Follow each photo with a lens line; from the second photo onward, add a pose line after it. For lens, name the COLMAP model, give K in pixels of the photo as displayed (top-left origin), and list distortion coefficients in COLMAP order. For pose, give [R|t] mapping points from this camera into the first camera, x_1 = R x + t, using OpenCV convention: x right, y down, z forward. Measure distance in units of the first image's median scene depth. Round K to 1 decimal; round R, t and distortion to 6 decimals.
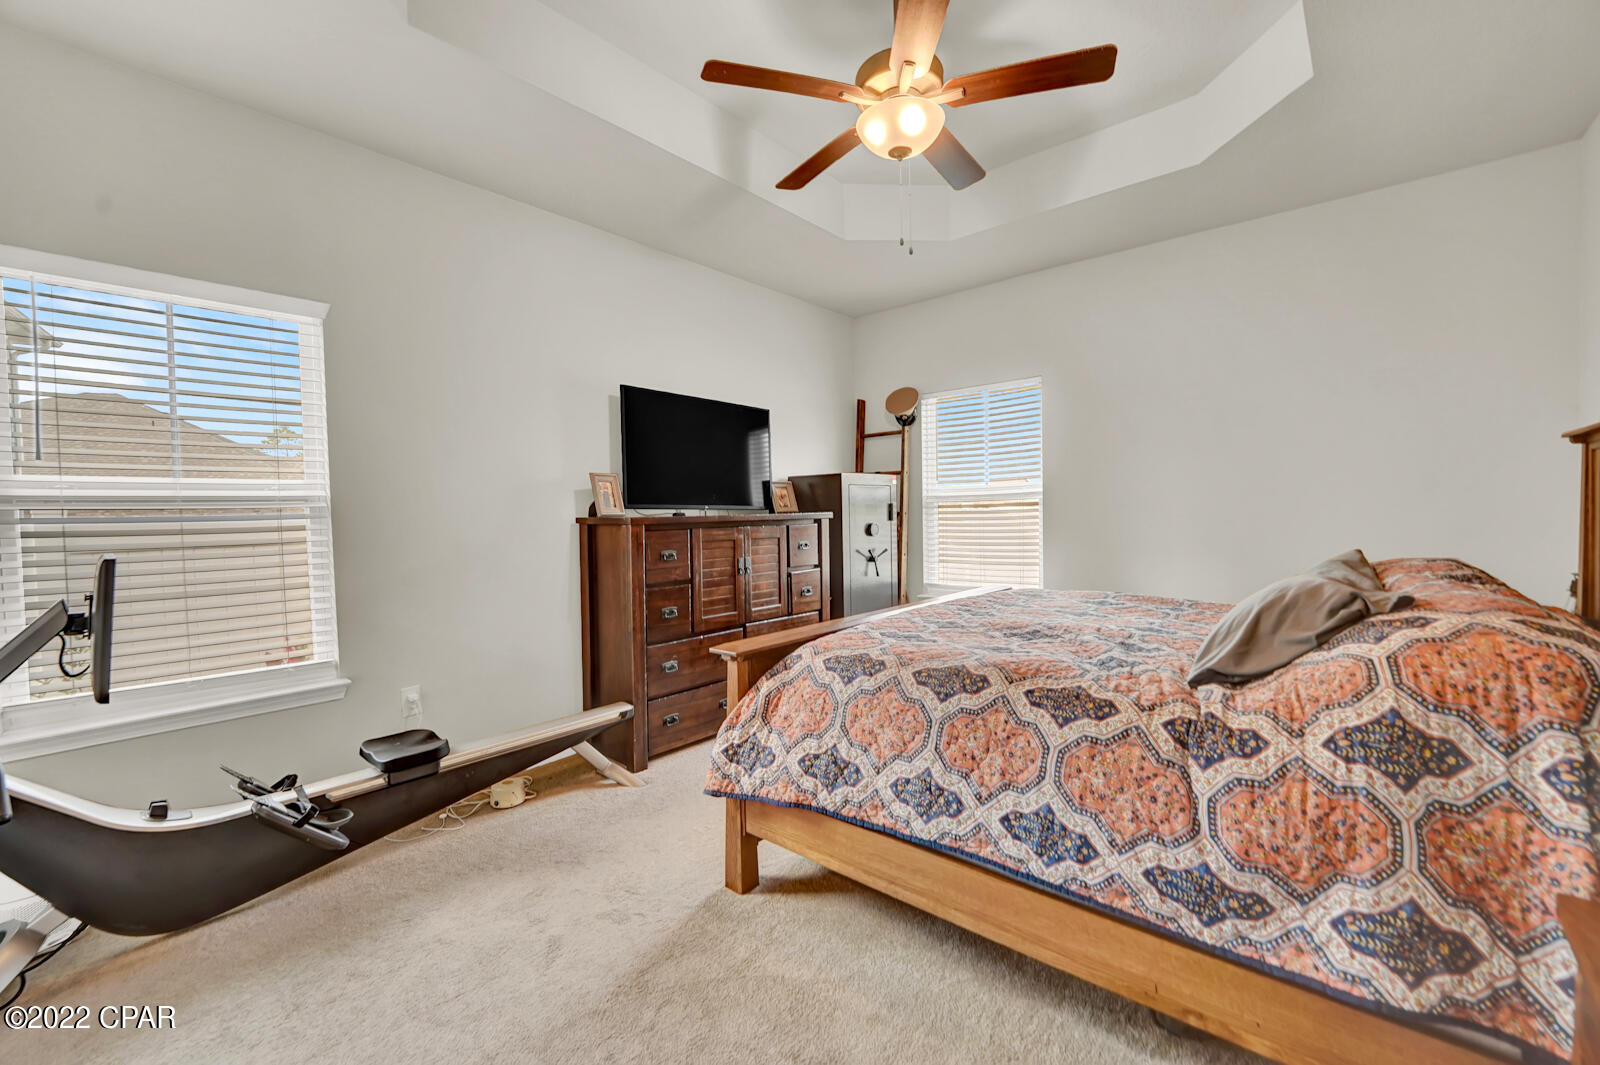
lens RADIAL K [[651.4, 0, 799.6], [0, 651.4, 535.7], [0, 0, 1]] dist [-0.029760, 0.003638]
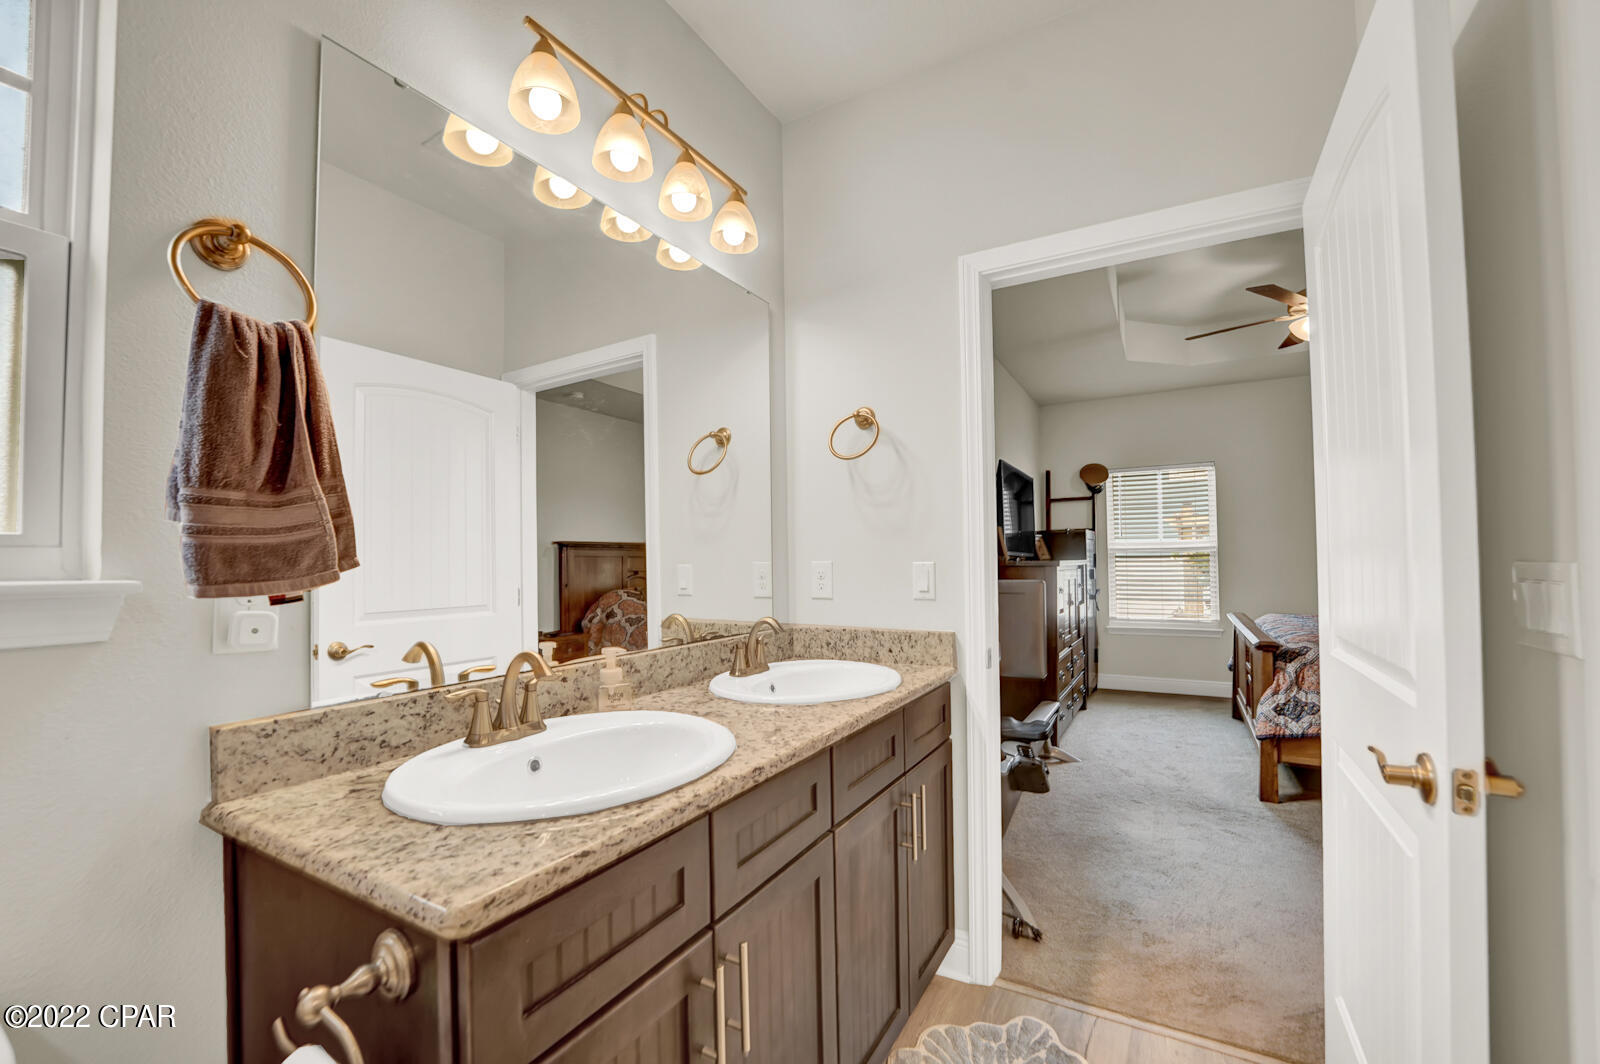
lens RADIAL K [[644.0, 0, 793.3], [0, 644.0, 541.0], [0, 0, 1]] dist [-0.028036, 0.000038]
pose [[0.984388, 0.018839, 0.175000, -1.697374], [-0.006571, 0.997496, -0.070421, 0.047894], [-0.175888, 0.068171, 0.982047, -0.357702]]
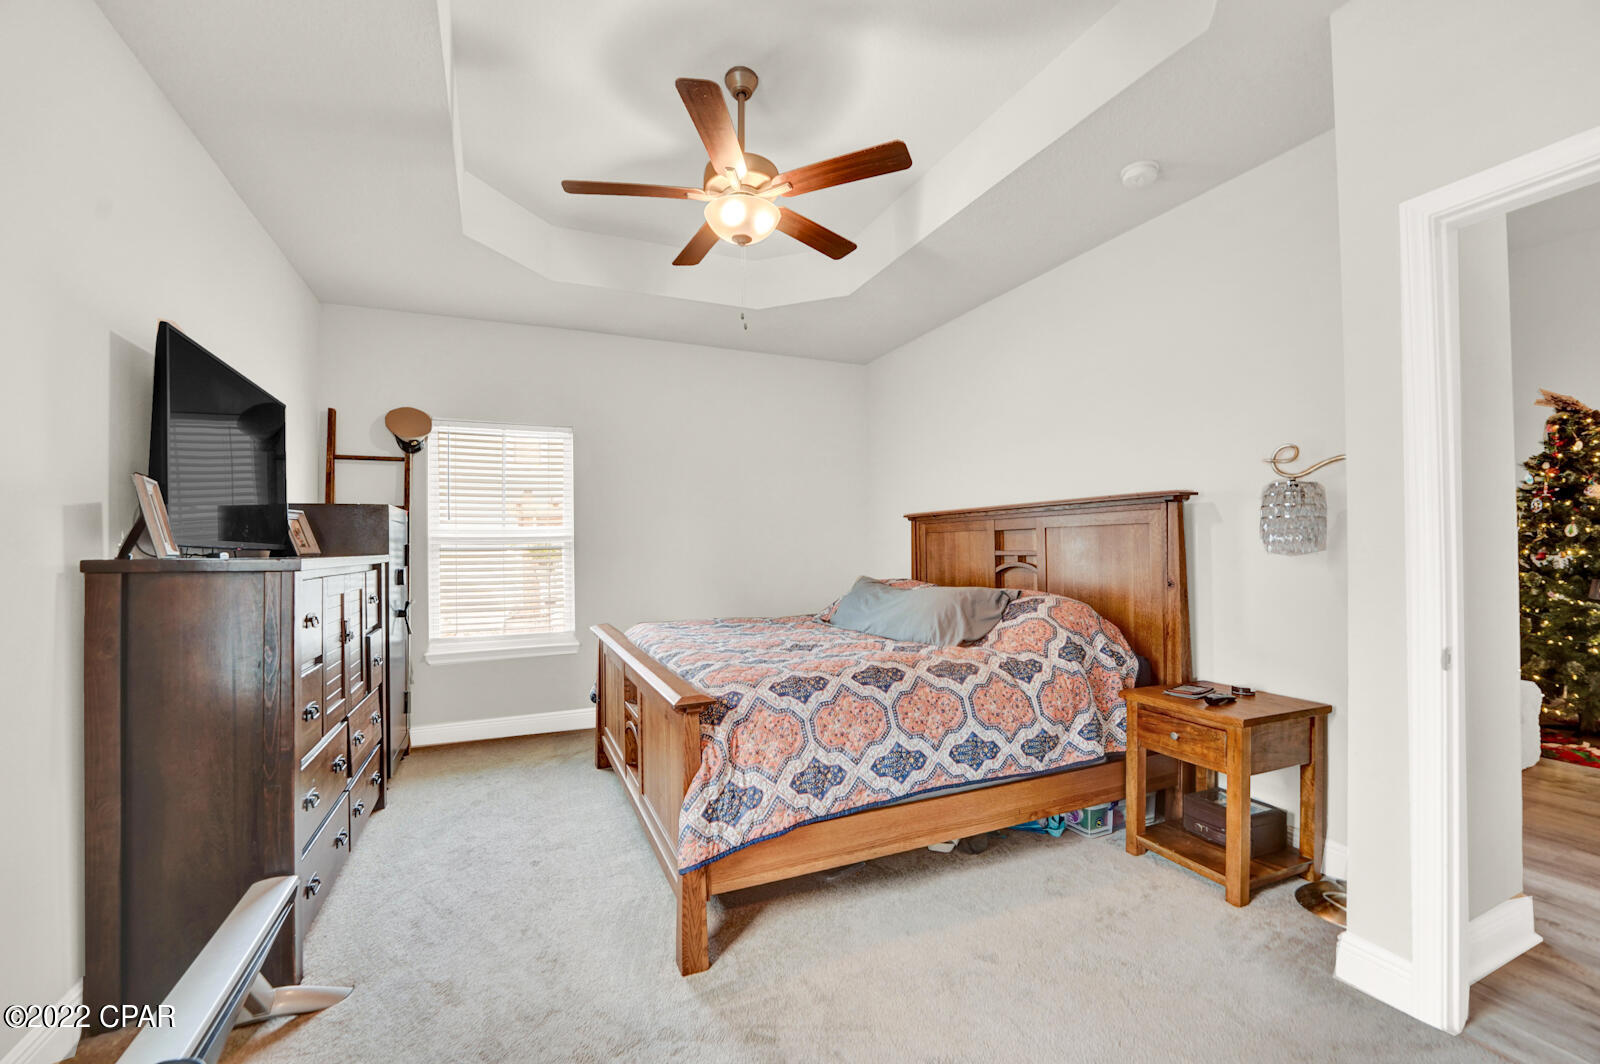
lens RADIAL K [[644.0, 0, 793.3], [0, 644.0, 541.0], [0, 0, 1]] dist [-0.028036, 0.000038]
pose [[0.422461, 0.026146, 0.906004, -0.974819], [0.034348, 0.998404, -0.044828, -0.002192], [-0.905730, 0.050058, 0.420888, 0.546261]]
